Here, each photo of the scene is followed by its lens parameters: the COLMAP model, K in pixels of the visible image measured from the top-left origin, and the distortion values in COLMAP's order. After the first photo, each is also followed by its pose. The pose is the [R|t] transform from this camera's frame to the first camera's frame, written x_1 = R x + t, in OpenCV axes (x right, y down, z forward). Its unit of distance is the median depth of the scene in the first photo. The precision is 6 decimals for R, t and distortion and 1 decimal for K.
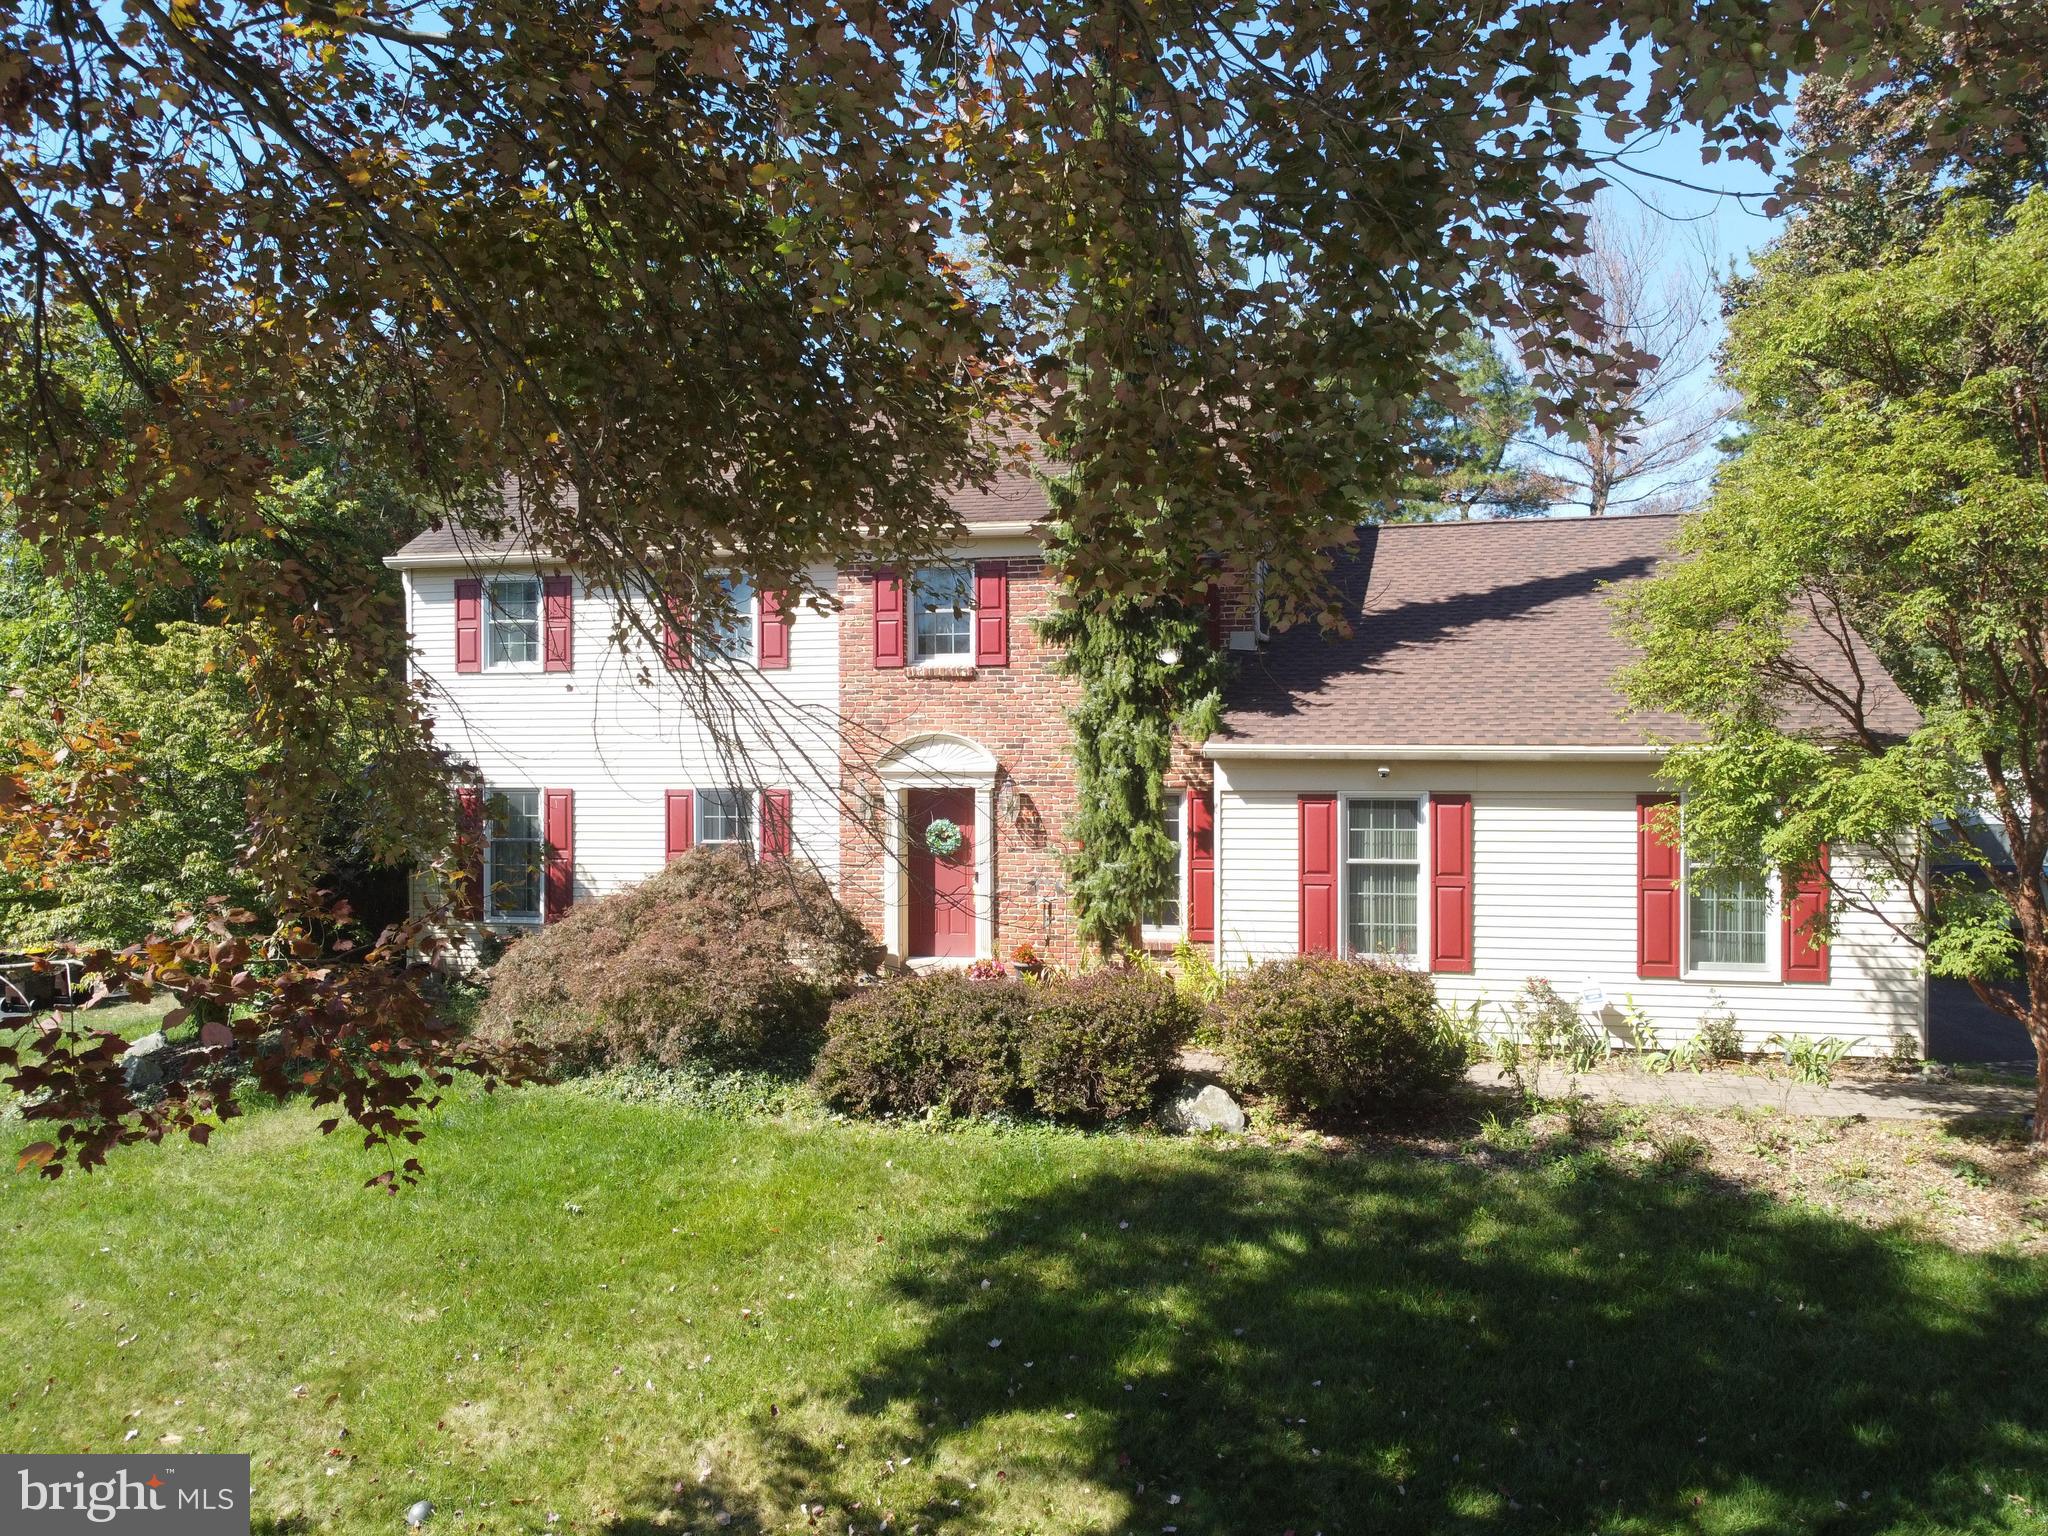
lens RADIAL K [[1562.6, 0, 1021.5], [0, 1562.6, 768.0], [0, 0, 1]] dist [0.019660, -0.030019]
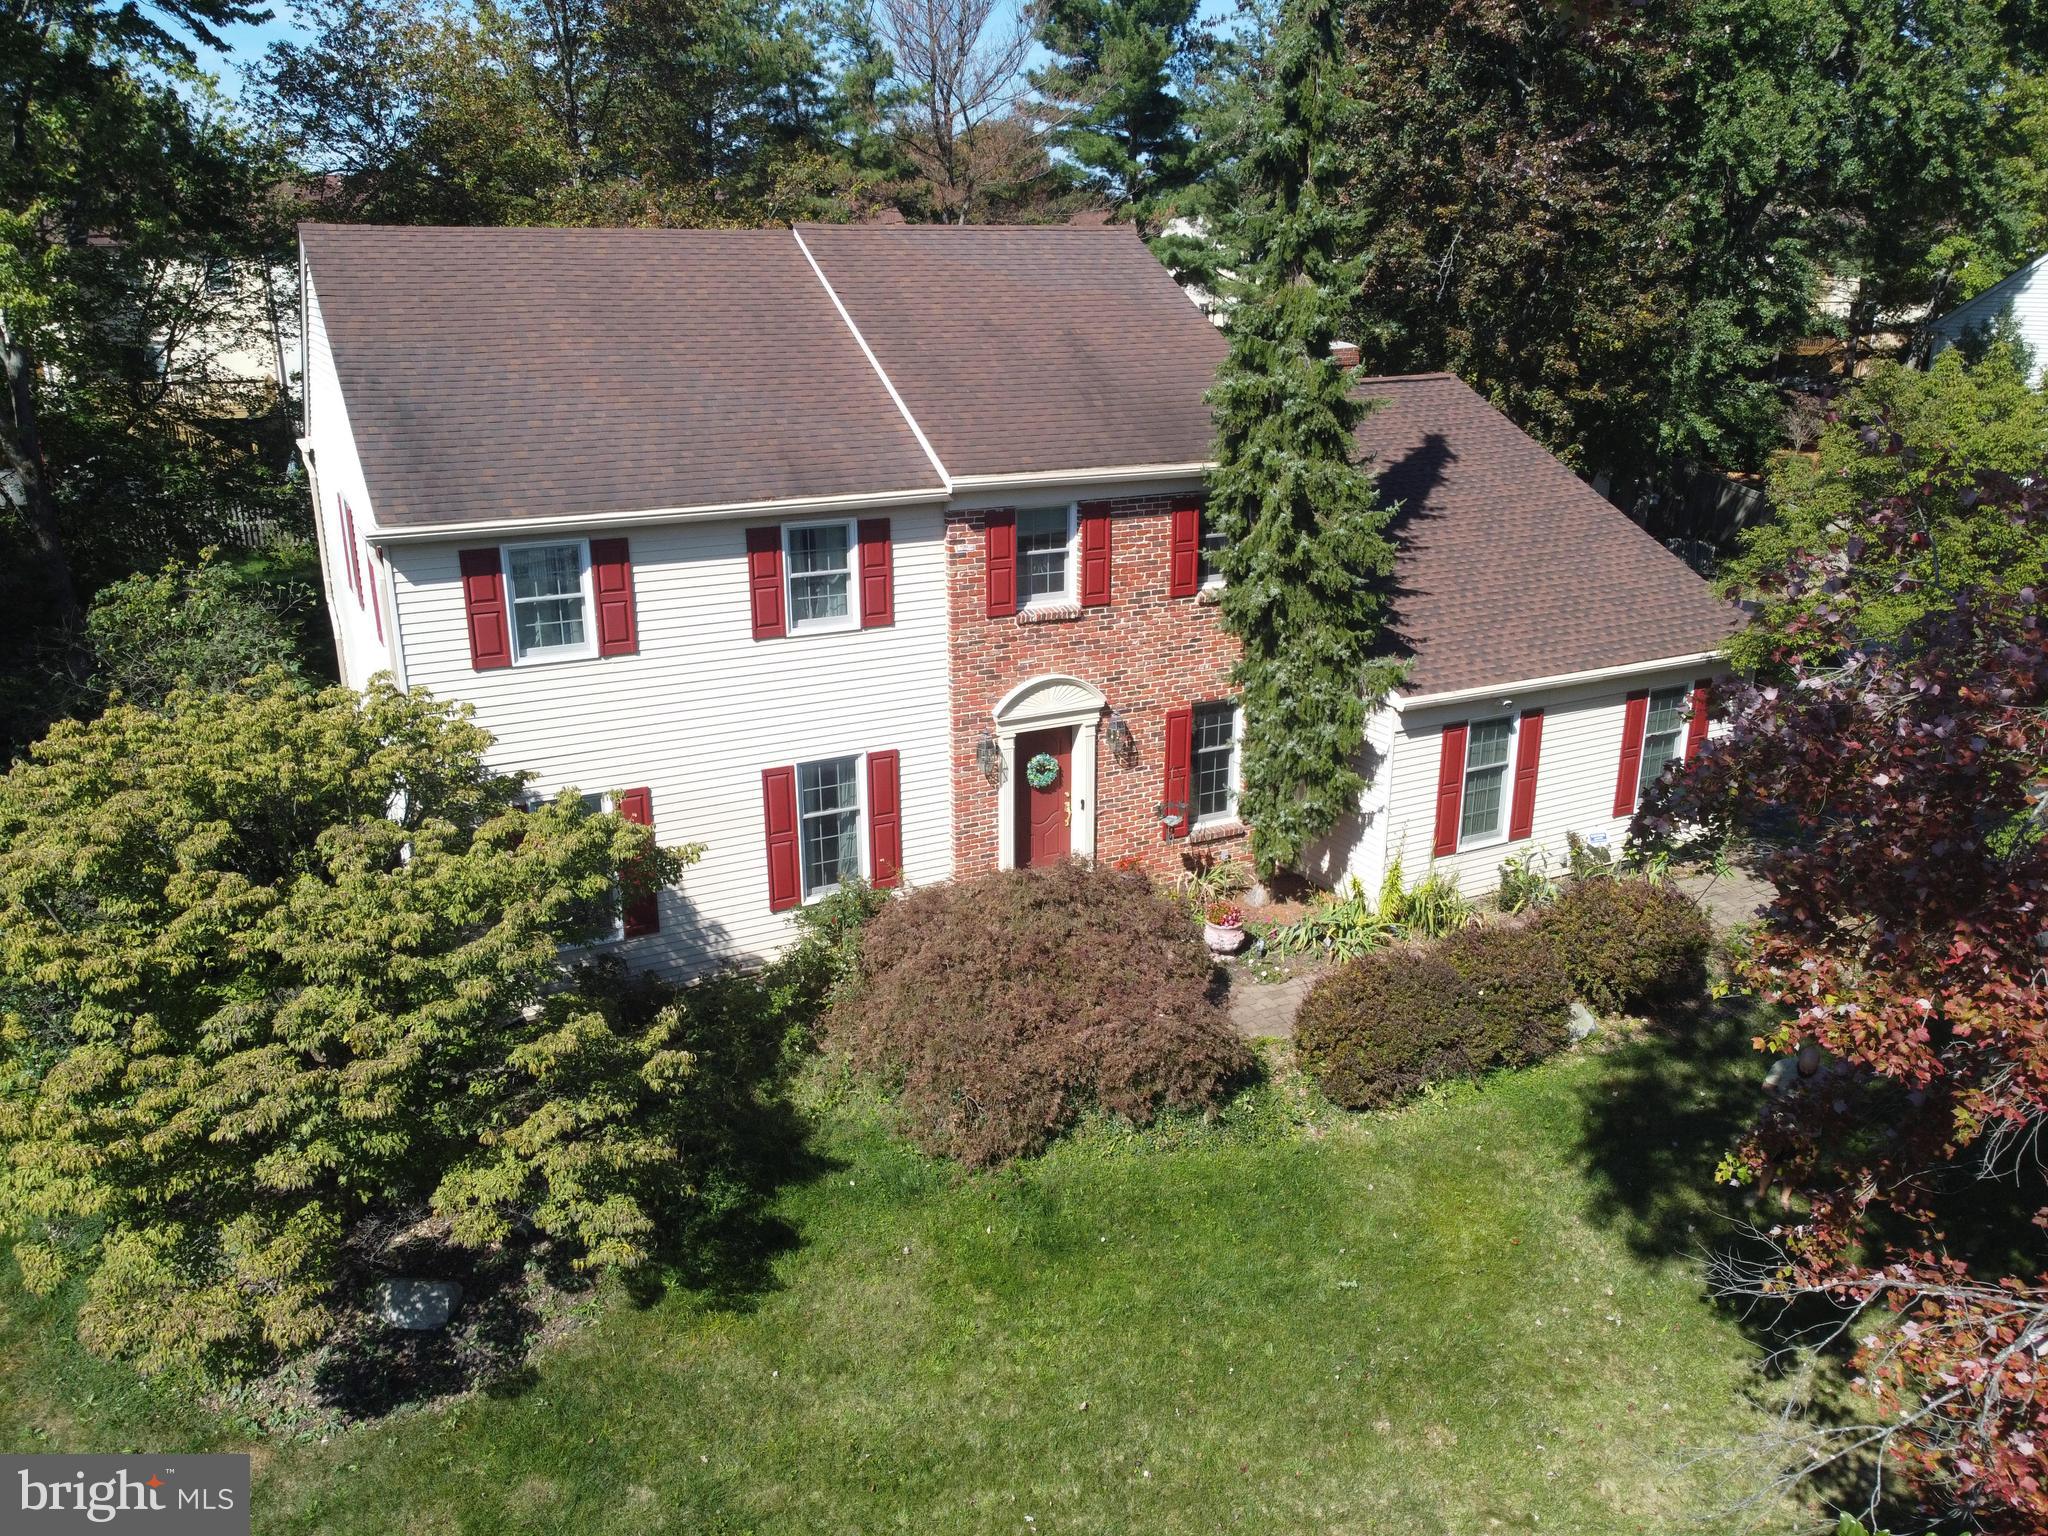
lens RADIAL K [[1562.6, 0, 1015.1], [0, 1562.6, 762.7], [0, 0, 1]] dist [0.019660, -0.030019]
pose [[0.756330, -0.198685, 0.623289, -0.704576], [0.002318, 0.953572, 0.301156, -0.270650], [-0.654187, -0.226329, 0.721675, 0.273672]]
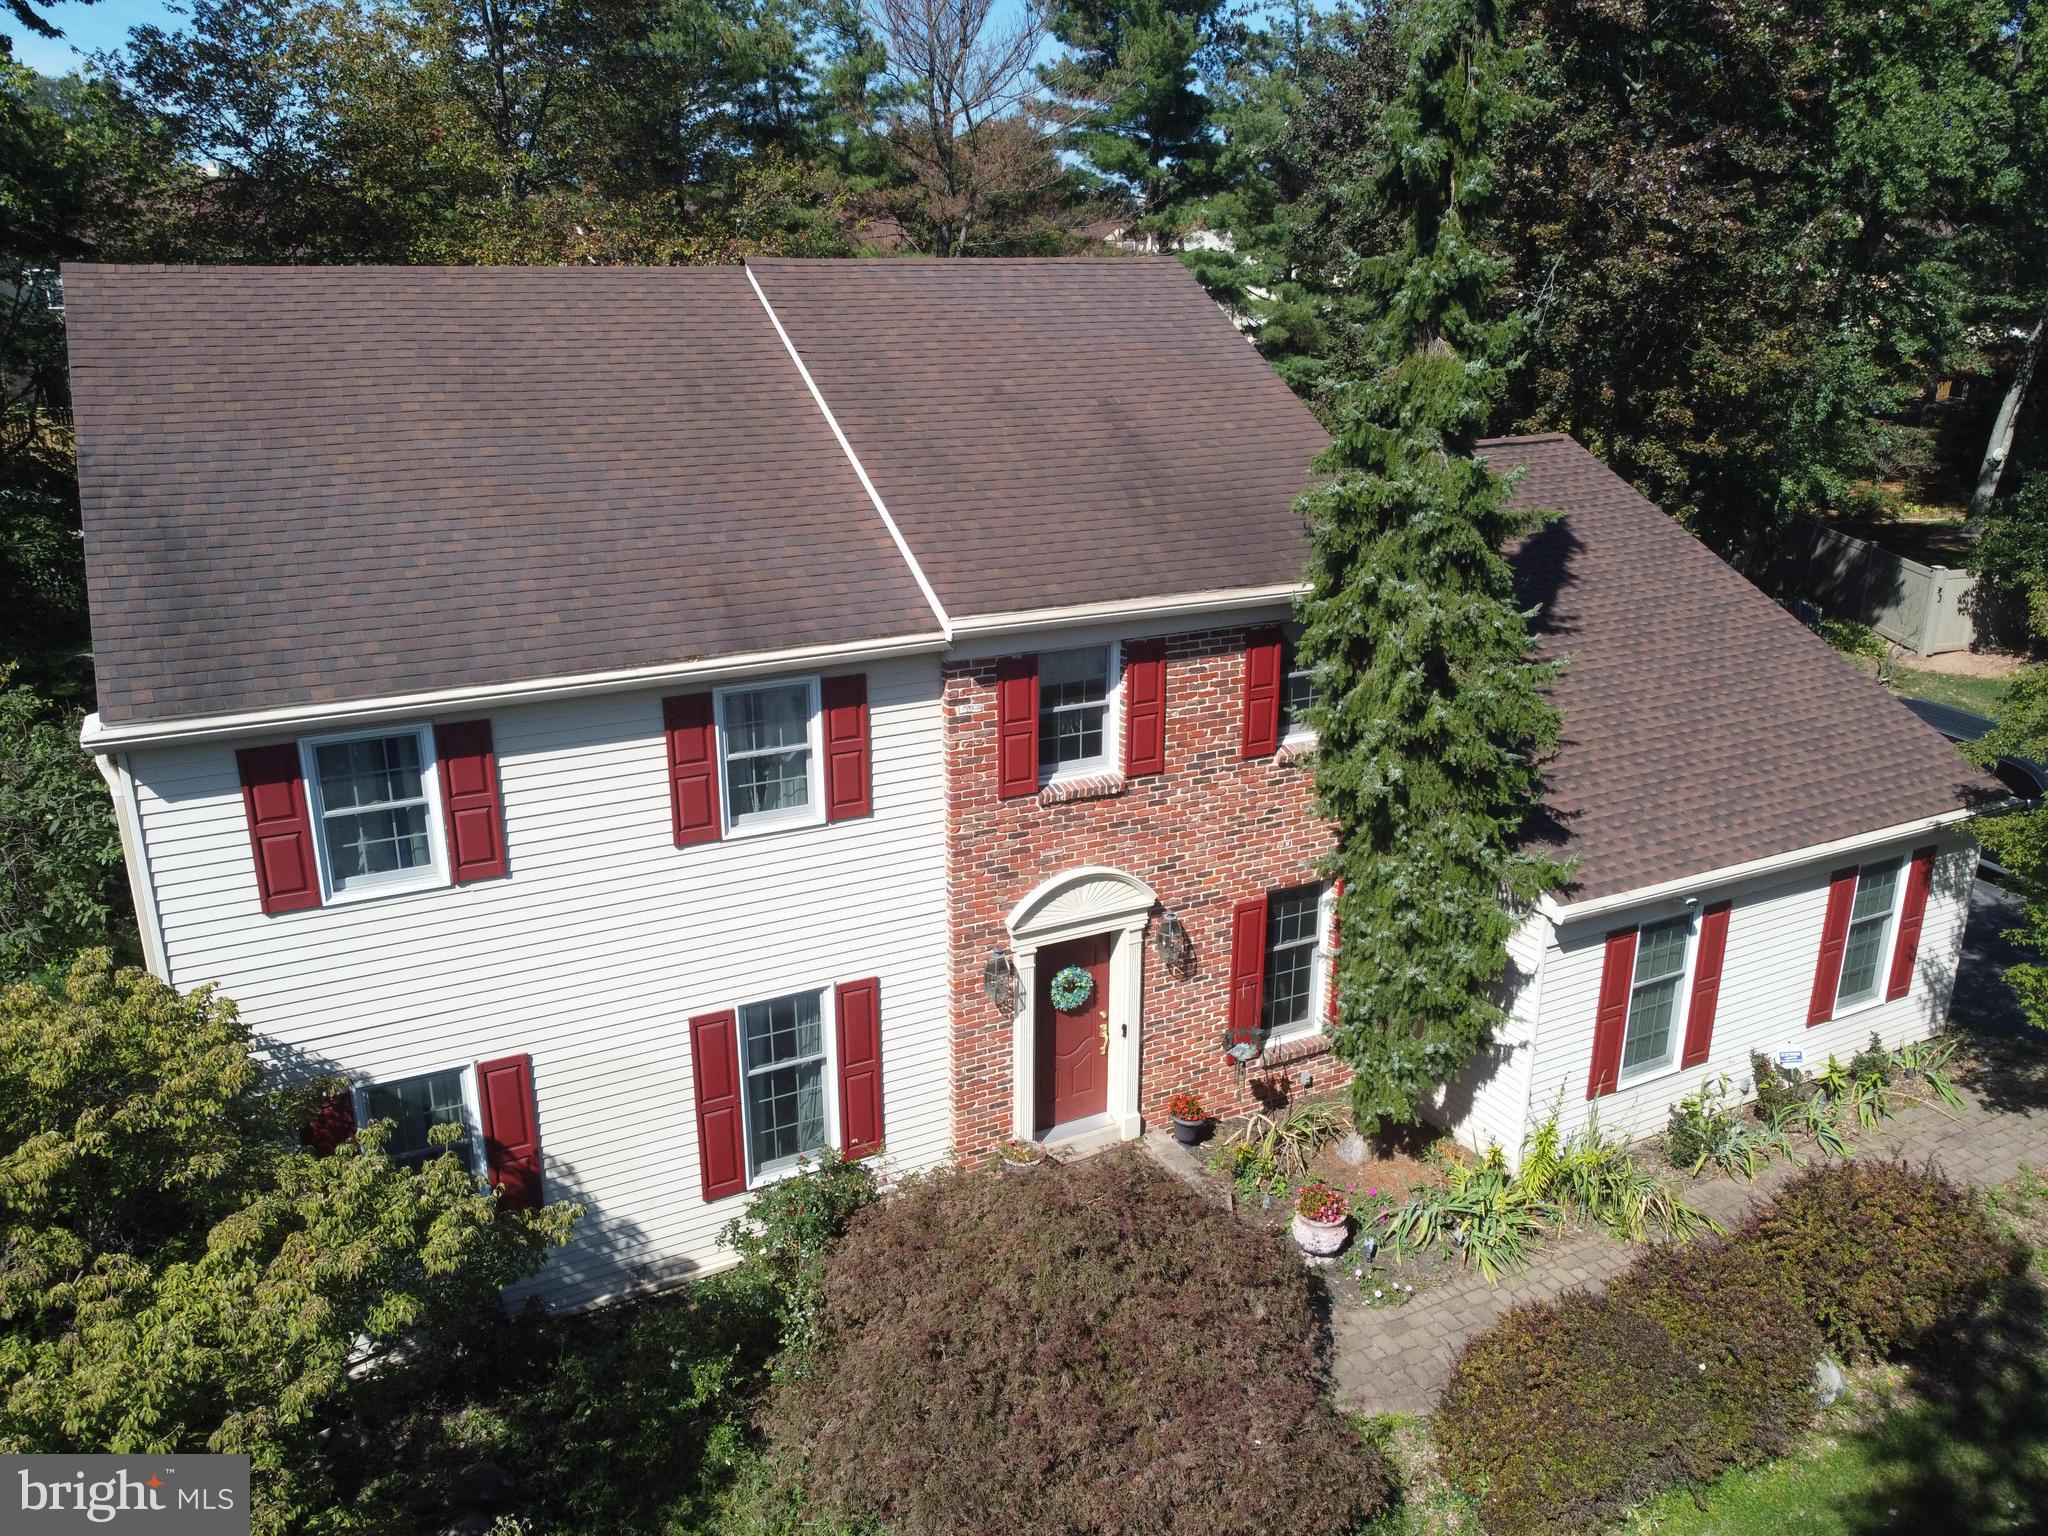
lens RADIAL K [[1562.6, 0, 1013.7], [0, 1562.6, 766.8], [0, 0, 1]] dist [0.019660, -0.030019]
pose [[0.757157, -0.199358, 0.622069, -0.531880], [0.001069, 0.952669, 0.304006, -0.296016], [-0.653232, -0.229516, 0.721533, 0.488690]]
